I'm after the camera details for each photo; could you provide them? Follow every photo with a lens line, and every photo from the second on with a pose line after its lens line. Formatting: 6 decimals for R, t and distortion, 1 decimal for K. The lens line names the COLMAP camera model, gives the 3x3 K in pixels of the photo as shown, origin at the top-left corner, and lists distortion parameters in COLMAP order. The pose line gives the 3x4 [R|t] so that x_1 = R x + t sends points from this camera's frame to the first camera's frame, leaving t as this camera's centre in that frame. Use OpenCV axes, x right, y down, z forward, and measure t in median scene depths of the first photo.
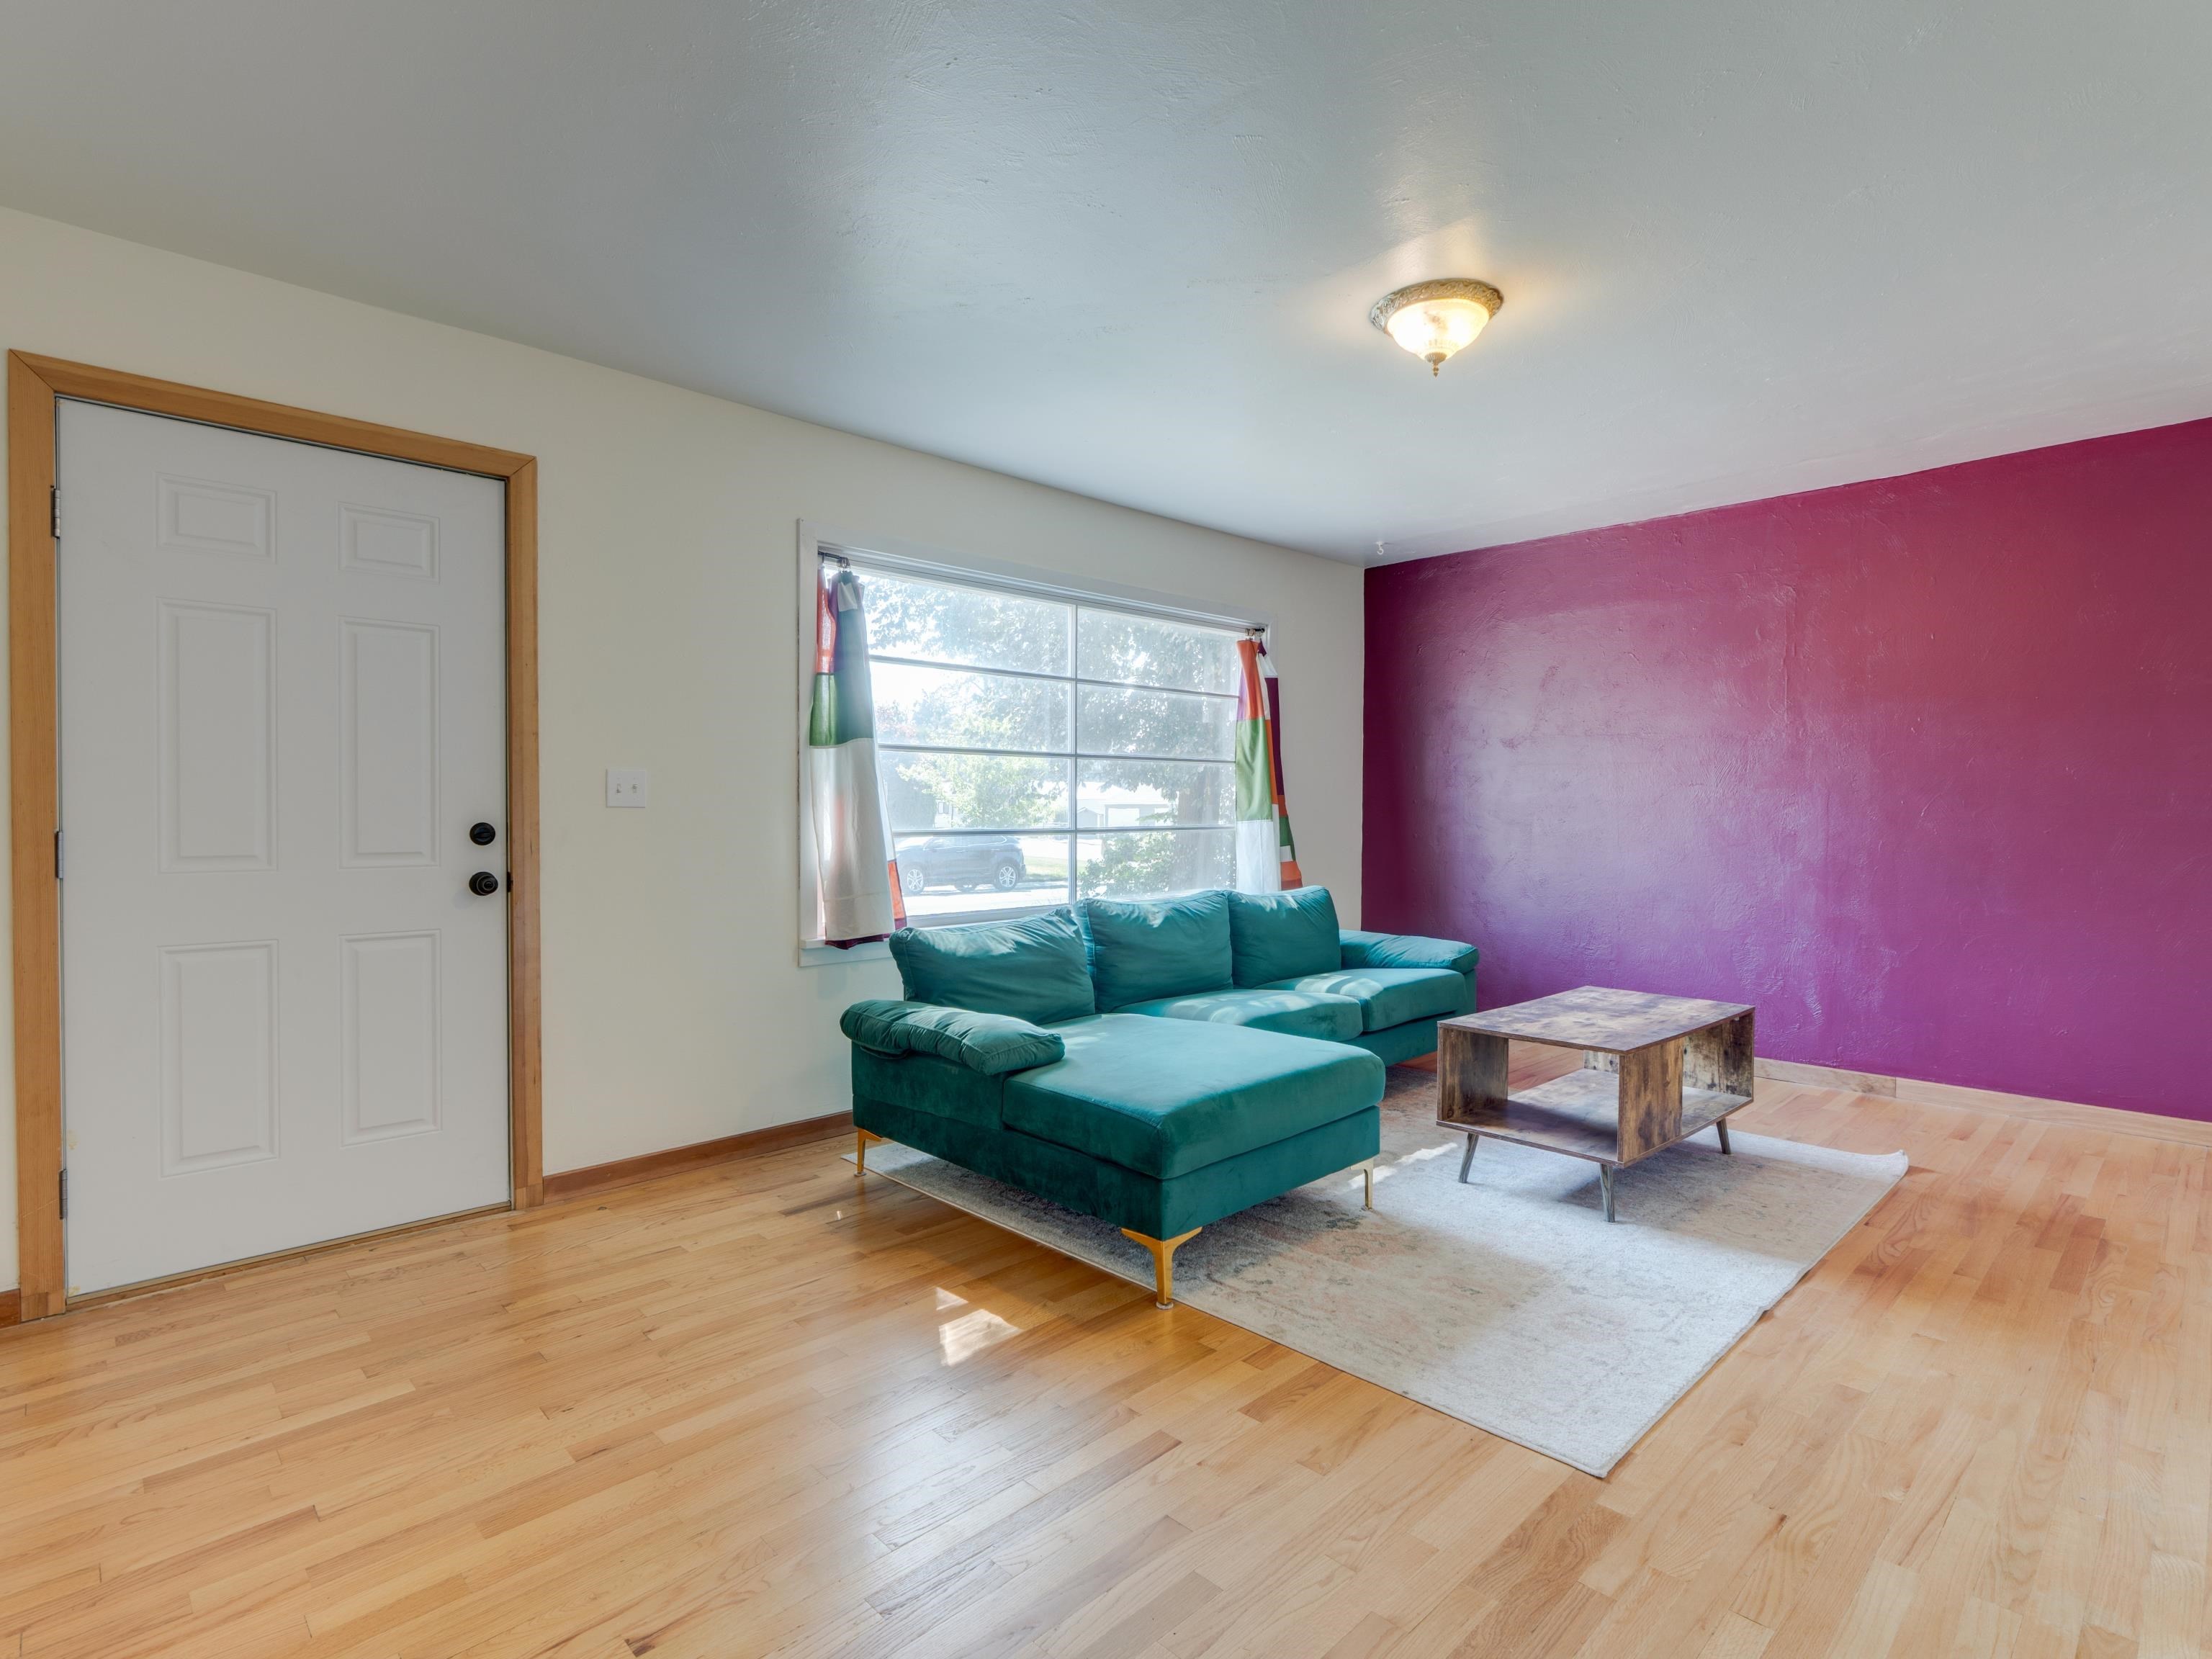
lens RADIAL K [[1109.6, 0, 1109.3], [0, 1109.6, 820.9], [0, 0, 1]] dist [-0.007918, -0.000209]
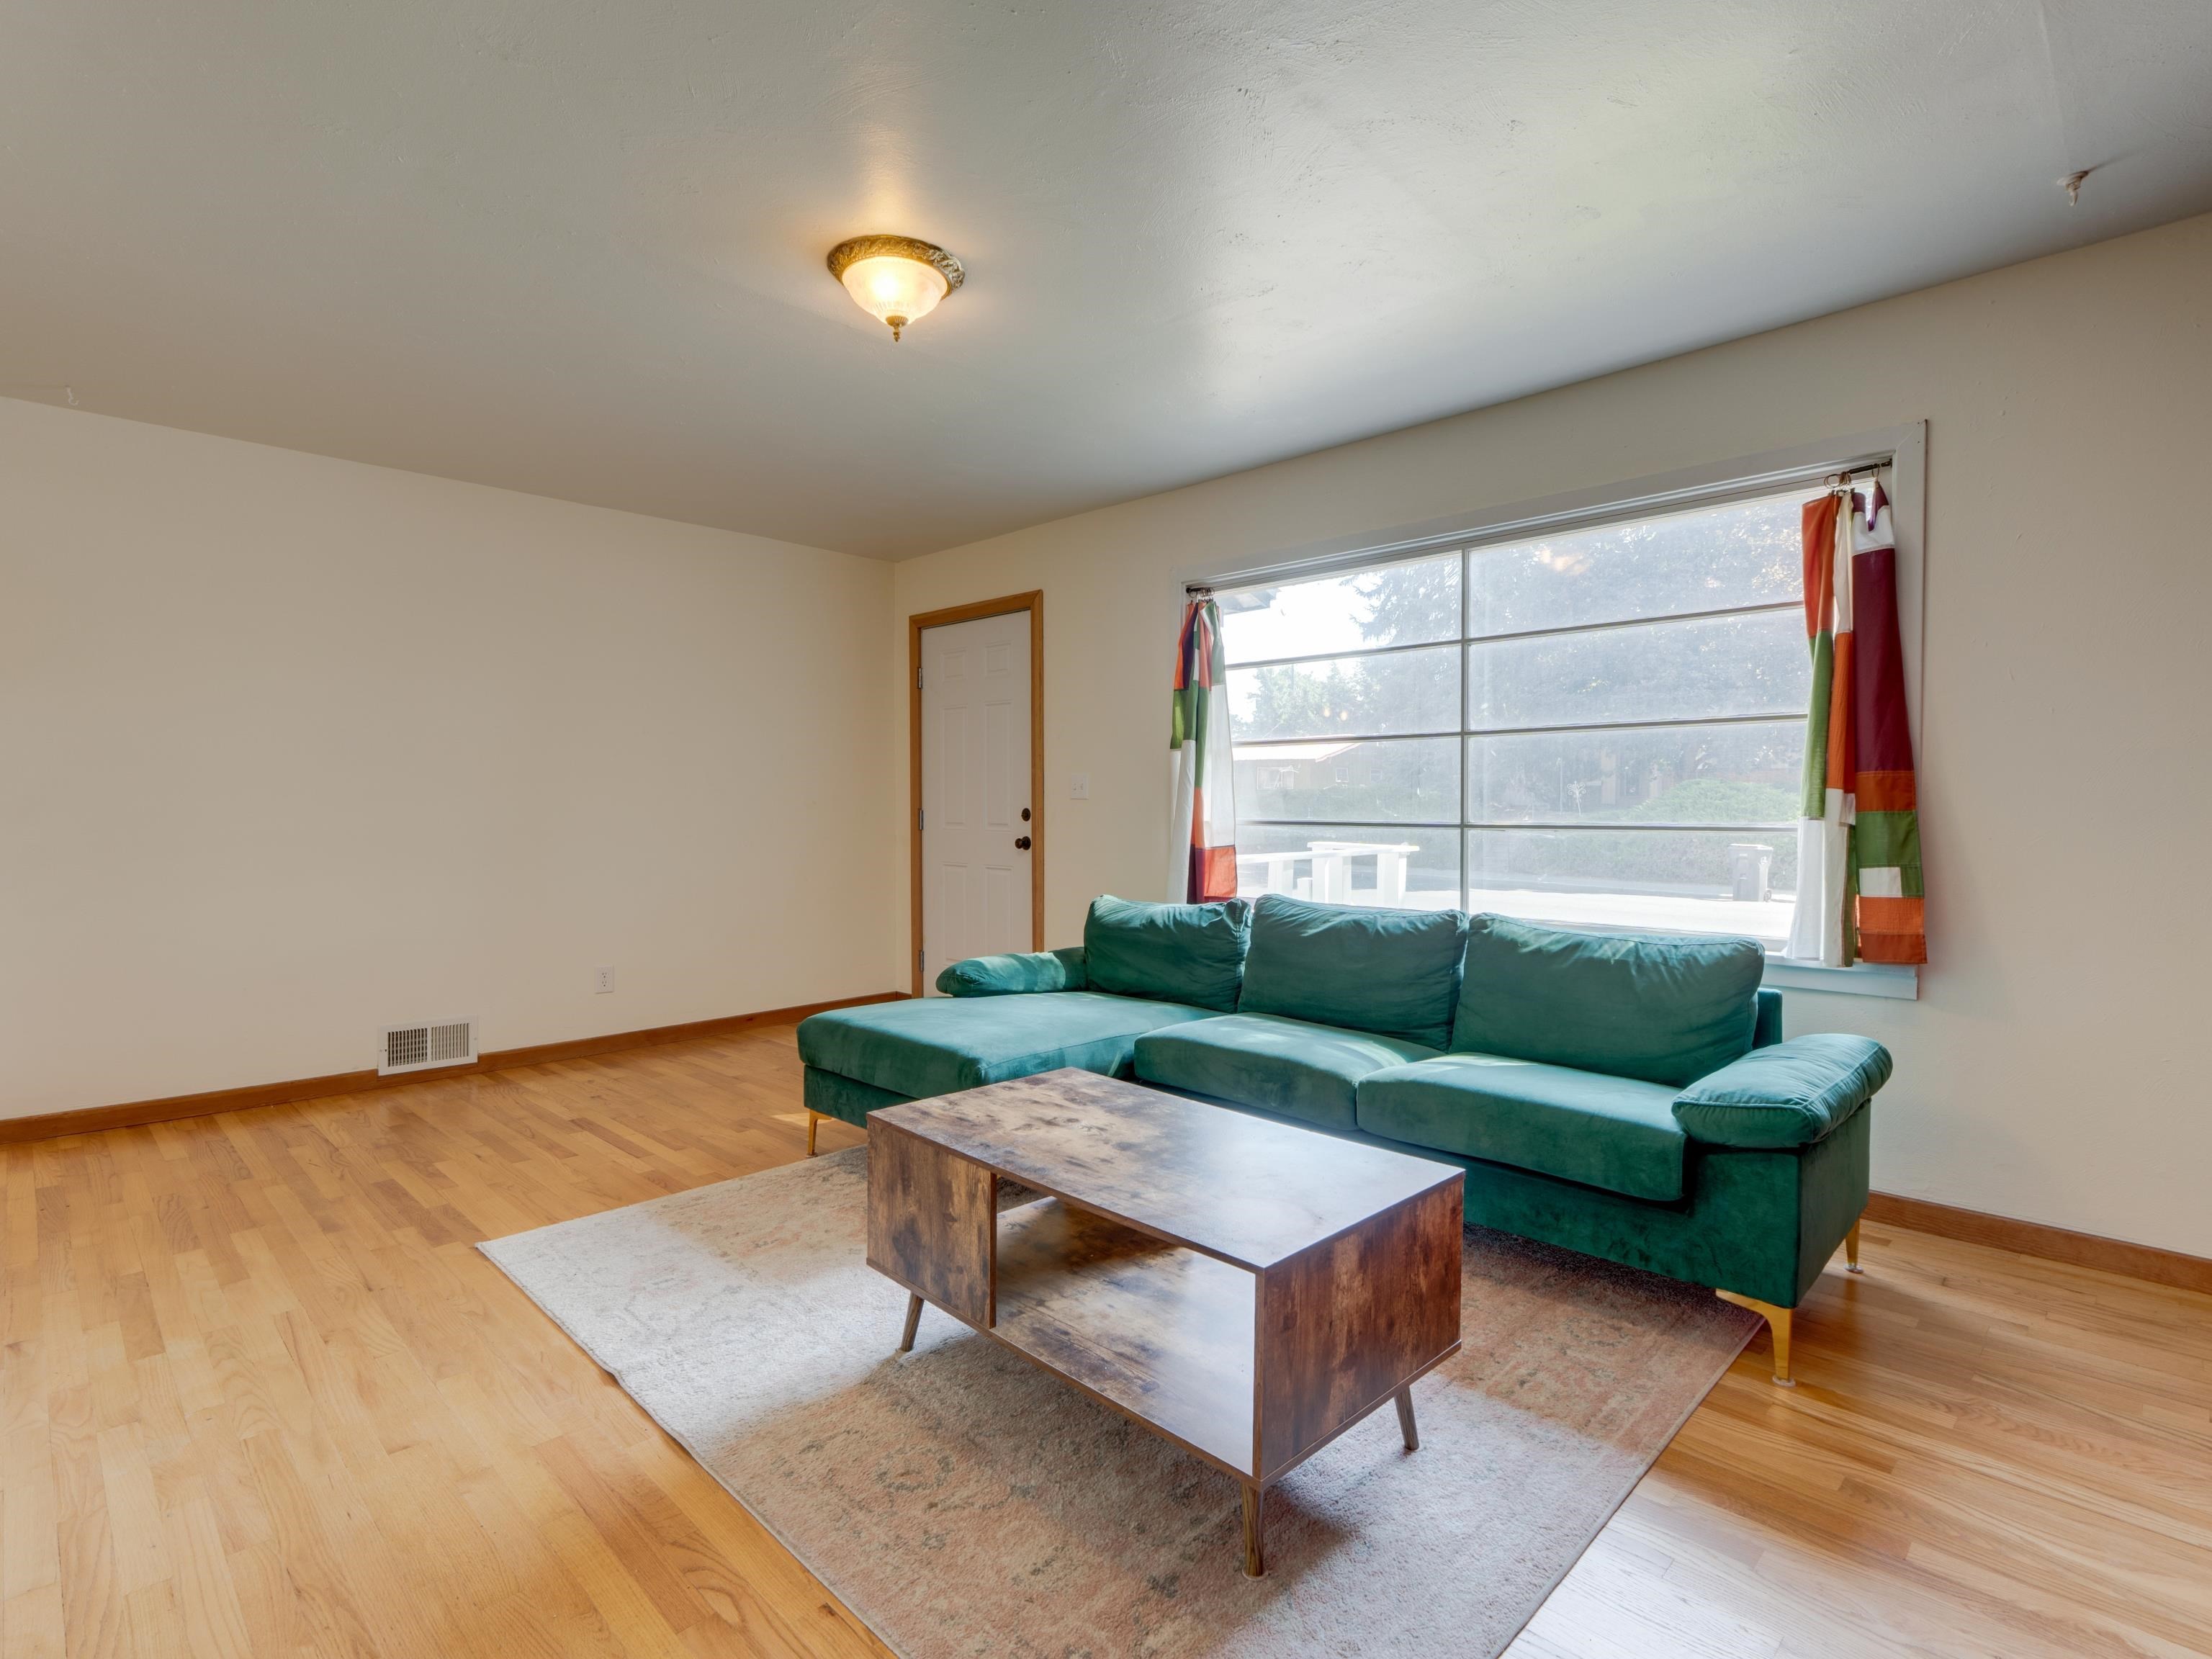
lens RADIAL K [[1084.8, 0, 1108.9], [0, 1084.8, 823.3], [0, 0, 1]] dist [-0.003459, -0.000703]
pose [[0.027419, 0.019335, -0.999437, 1.382236], [-0.010025, 0.999768, 0.019067, -0.010247], [0.999574, 0.009496, 0.027606, 1.301253]]
